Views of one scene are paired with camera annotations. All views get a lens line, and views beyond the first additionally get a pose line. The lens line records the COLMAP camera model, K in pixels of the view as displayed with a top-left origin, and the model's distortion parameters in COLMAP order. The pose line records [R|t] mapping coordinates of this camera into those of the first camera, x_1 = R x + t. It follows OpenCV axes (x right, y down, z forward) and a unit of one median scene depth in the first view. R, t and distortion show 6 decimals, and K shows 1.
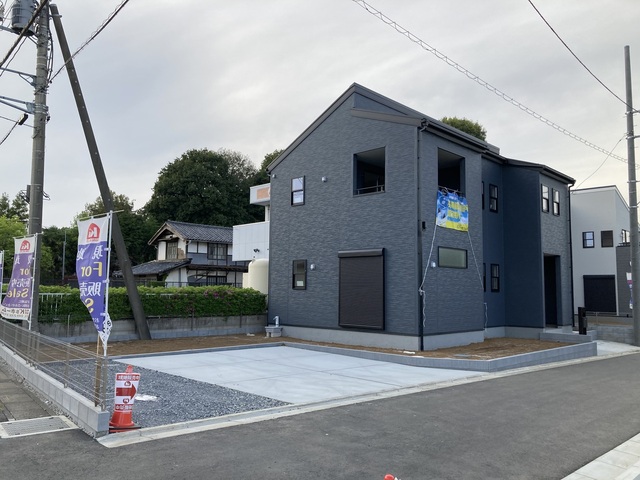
lens RADIAL K [[514.6, 0, 320.0], [0, 514.6, 240.0], [0, 0, 1]] dist [0.122148, -0.188281]
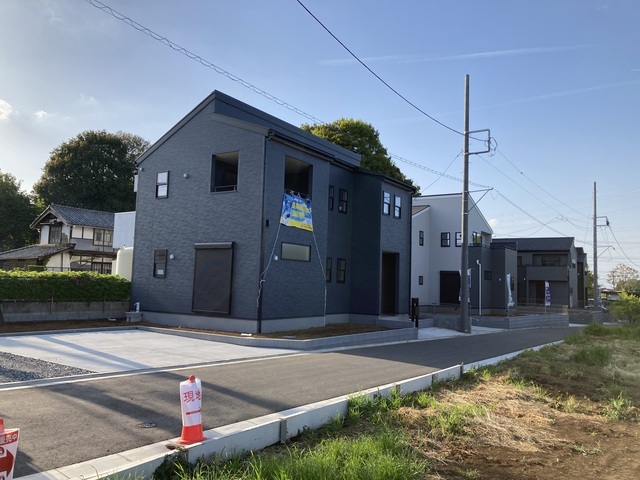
lens RADIAL K [[514.6, 0, 320.0], [0, 514.6, 240.0], [0, 0, 1]] dist [0.122148, -0.188281]
pose [[0.987338, 0.036622, 0.154343, 0.113014], [-0.039541, 0.999092, 0.015889, -0.011203], [-0.153621, -0.021790, 0.987890, -0.107349]]
